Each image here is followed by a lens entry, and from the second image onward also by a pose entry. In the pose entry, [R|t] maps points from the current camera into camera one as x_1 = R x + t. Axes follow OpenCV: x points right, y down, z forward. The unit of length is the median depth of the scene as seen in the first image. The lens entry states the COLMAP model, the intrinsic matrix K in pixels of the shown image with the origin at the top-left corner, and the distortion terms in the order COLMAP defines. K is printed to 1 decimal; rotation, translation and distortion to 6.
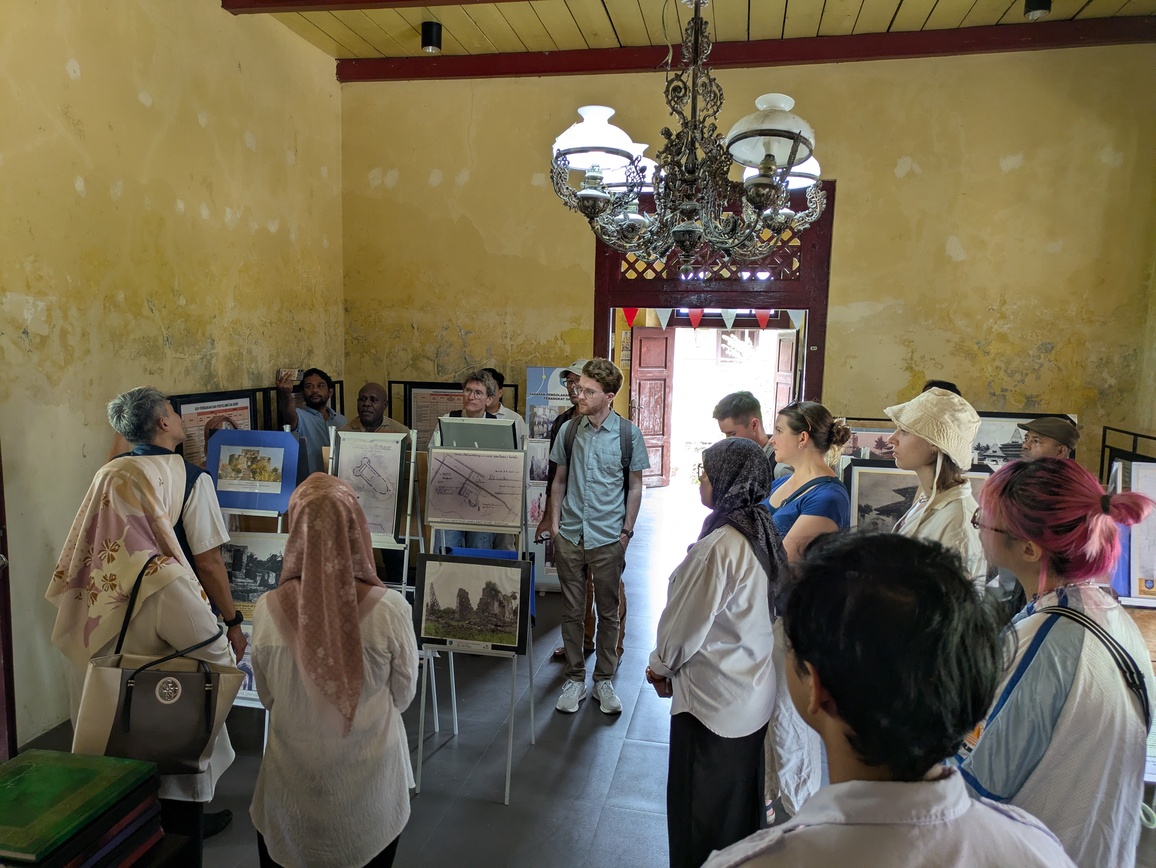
lens RADIAL K [[853.6, 0, 554.8], [0, 853.6, 441.9], [0, 0, 1]] dist [0.055967, -0.051896]
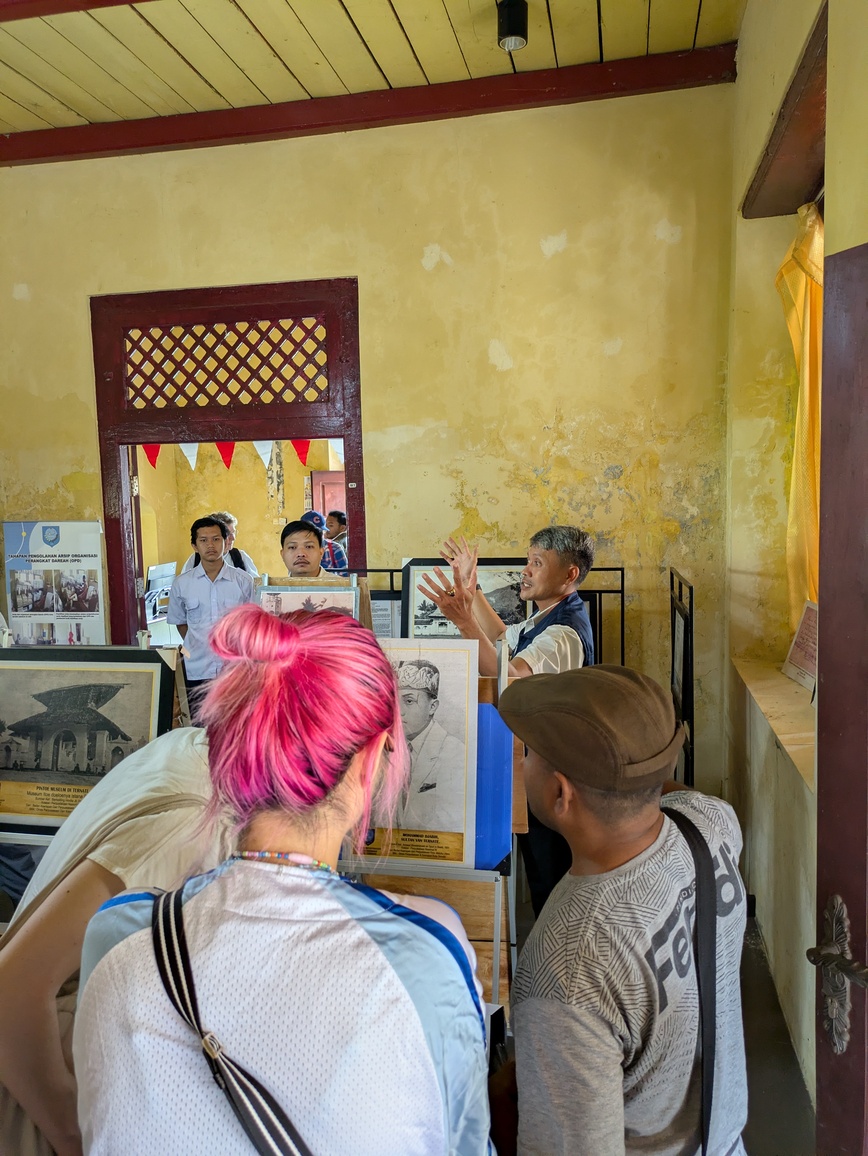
lens RADIAL K [[853.6, 0, 446.5], [0, 853.6, 565.7], [0, 0, 1]] dist [0.055967, -0.051896]
pose [[0.999030, -0.043809, 0.004428, 0.426288], [0.043930, 0.998504, -0.032548, -0.003449], [-0.002995, 0.032711, 0.999460, 0.218635]]
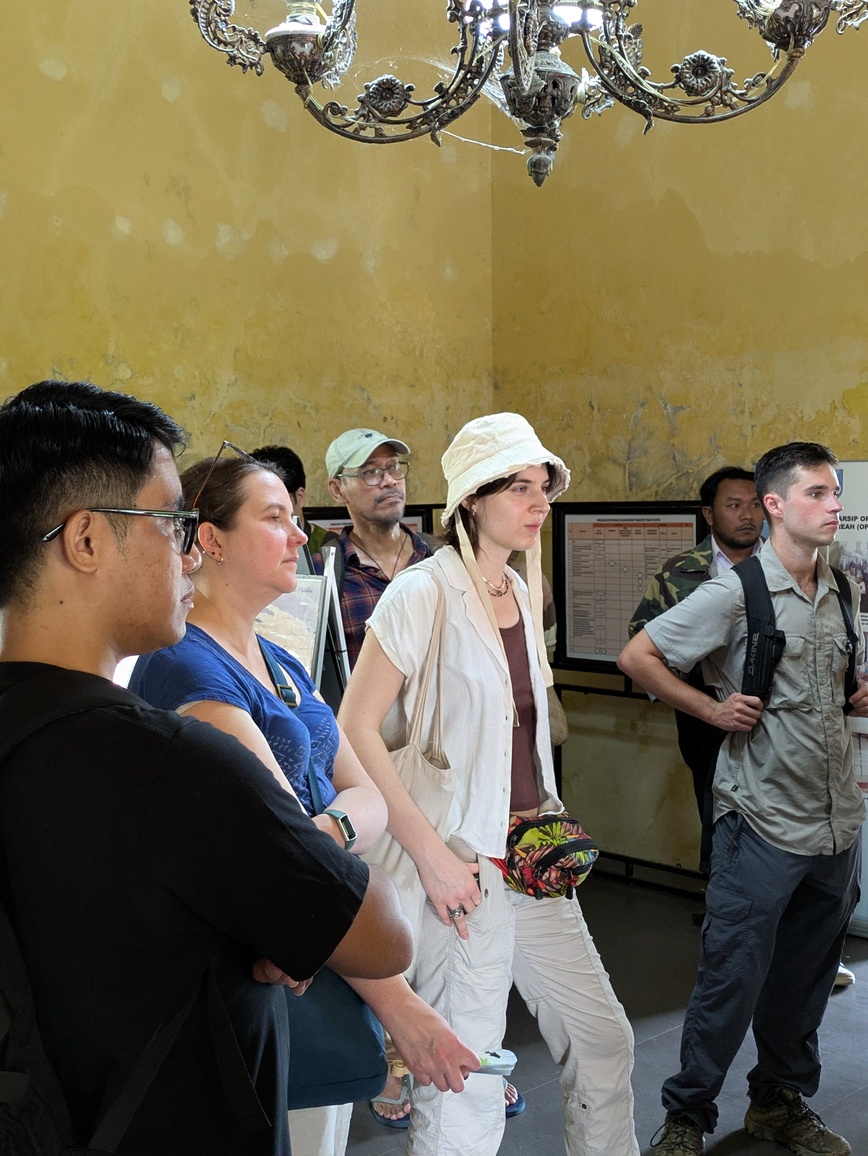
lens RADIAL K [[1443.6, 0, 413.6], [0, 1443.6, 587.1], [0, 0, 1]] dist [0.057059, 0.000000]
pose [[0.826279, 0.003714, -0.563249, 0.320879], [-0.035779, 0.998305, -0.045906, 0.035051], [0.562124, 0.058083, 0.825011, 0.210577]]
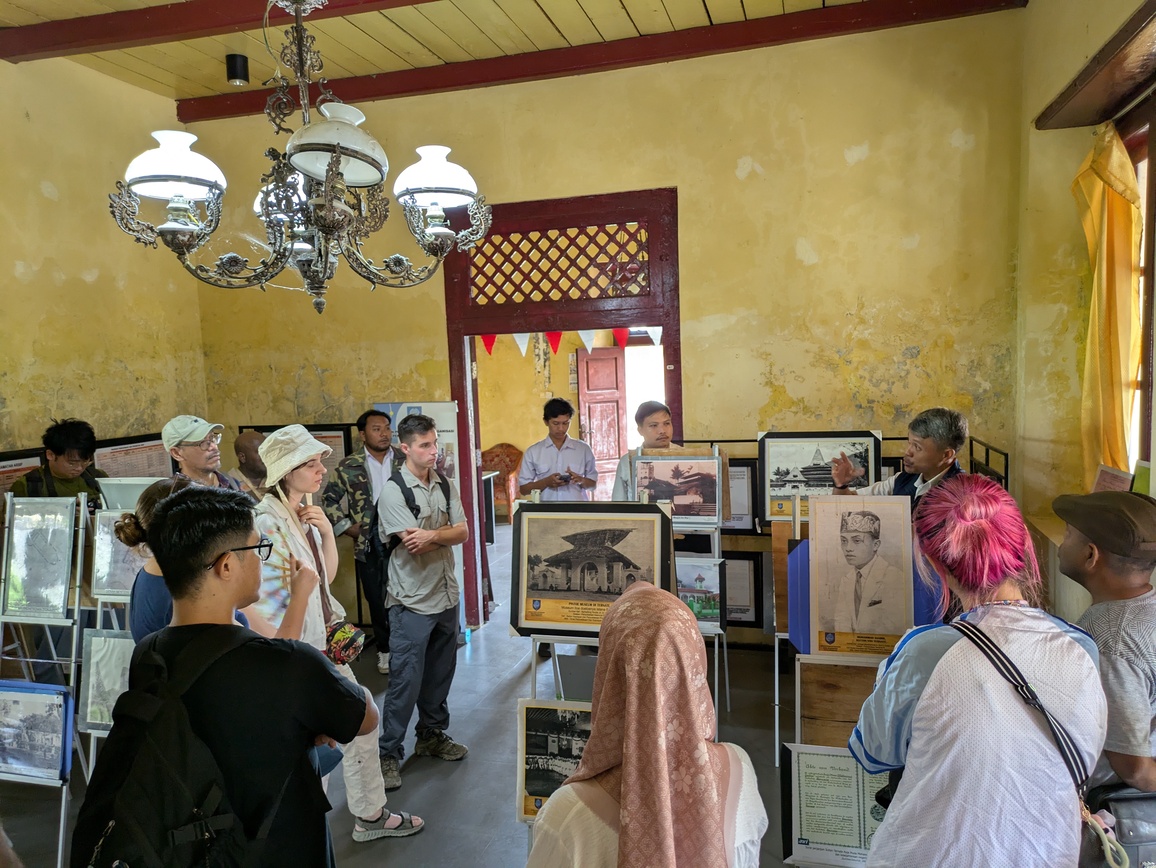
lens RADIAL K [[853.6, 0, 574.3], [0, 853.6, 440.1], [0, 0, 1]] dist [0.055967, -0.051896]
pose [[0.996028, -0.054003, -0.070794, 0.288105], [0.052230, 0.998279, -0.026671, -0.011917], [0.072112, 0.022867, 0.997134, 0.077573]]
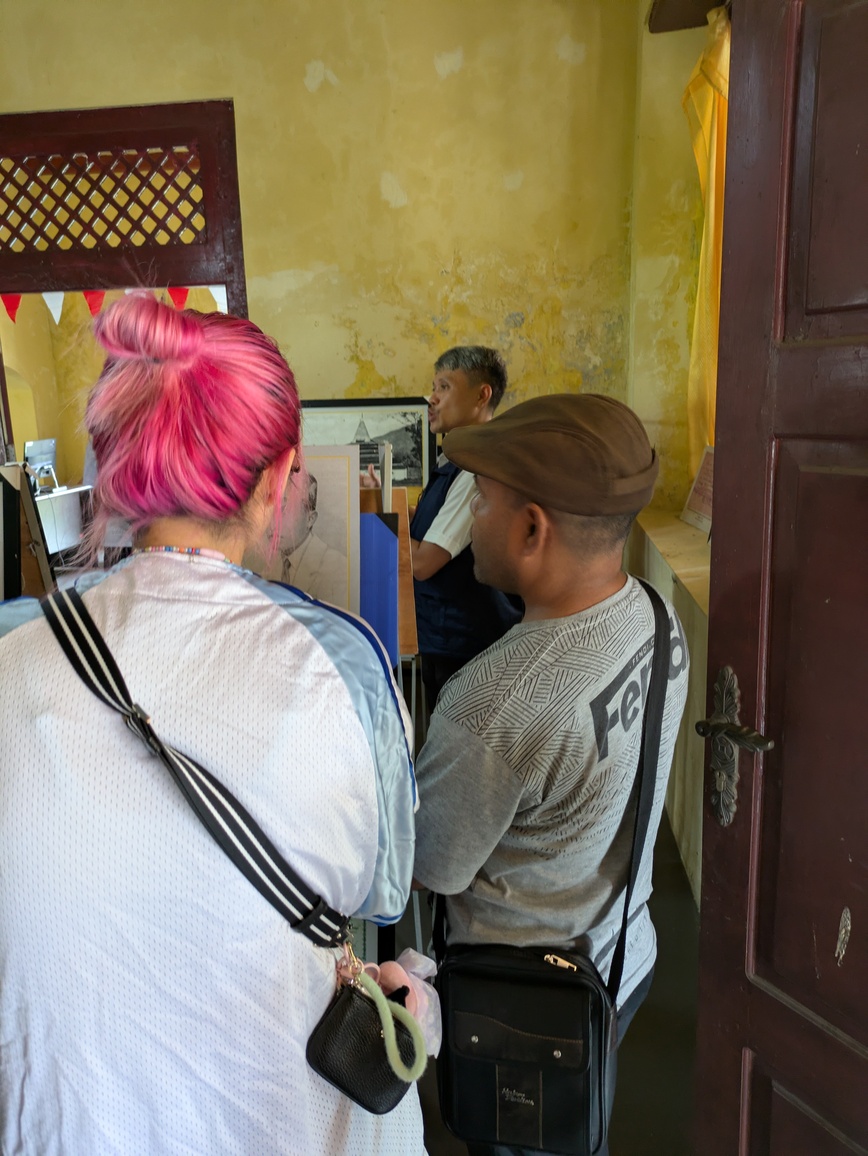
lens RADIAL K [[853.6, 0, 431.8], [0, 853.6, 563.5], [0, 0, 1]] dist [0.055967, -0.051896]
pose [[0.993903, -0.071020, 0.084334, 0.436749], [0.063306, 0.993848, 0.090872, 0.033170], [-0.090269, -0.084979, 0.992285, 0.245603]]
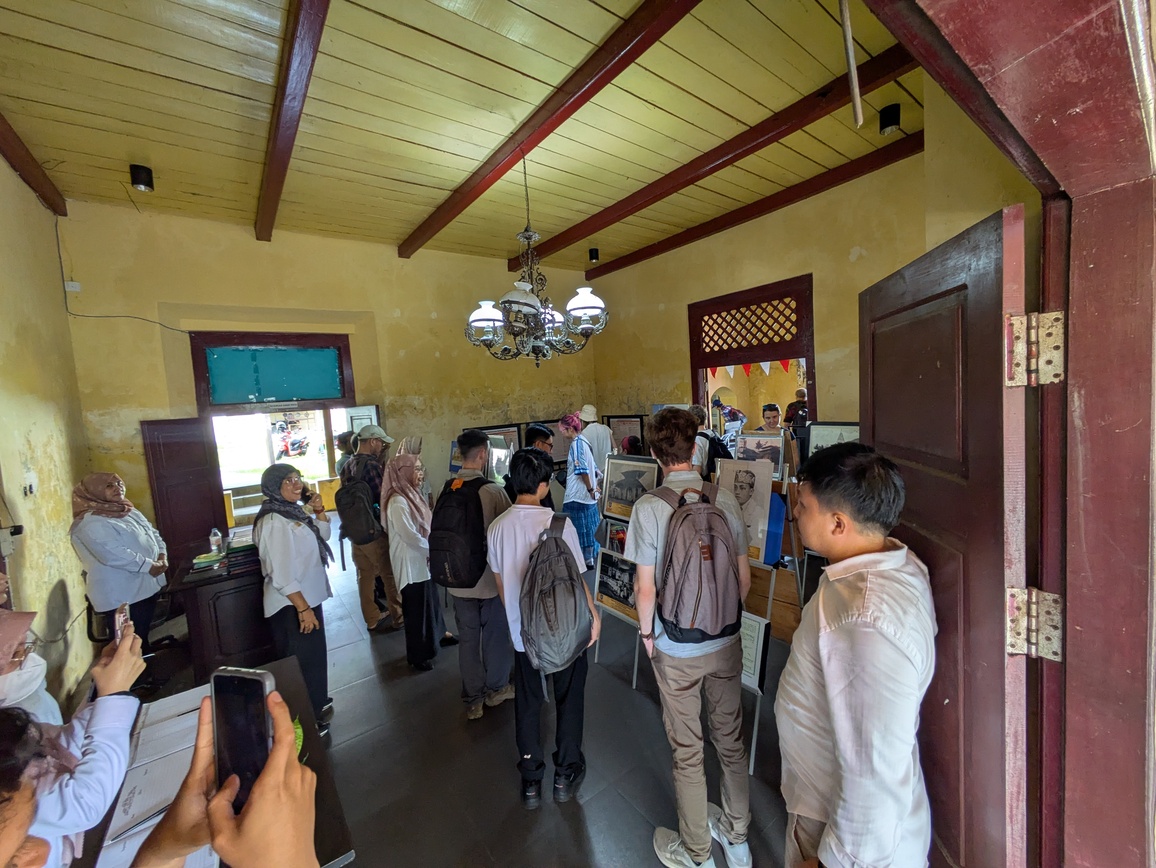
lens RADIAL K [[458.0, 0, 578.0], [0, 458.0, 425.7], [0, 0, 1]] dist [-0.003293, 0.000025]
pose [[0.758757, -0.031243, -0.650624, 0.572301], [0.005669, 0.999128, -0.041368, -0.001356], [0.651349, 0.027700, 0.758272, 0.131278]]
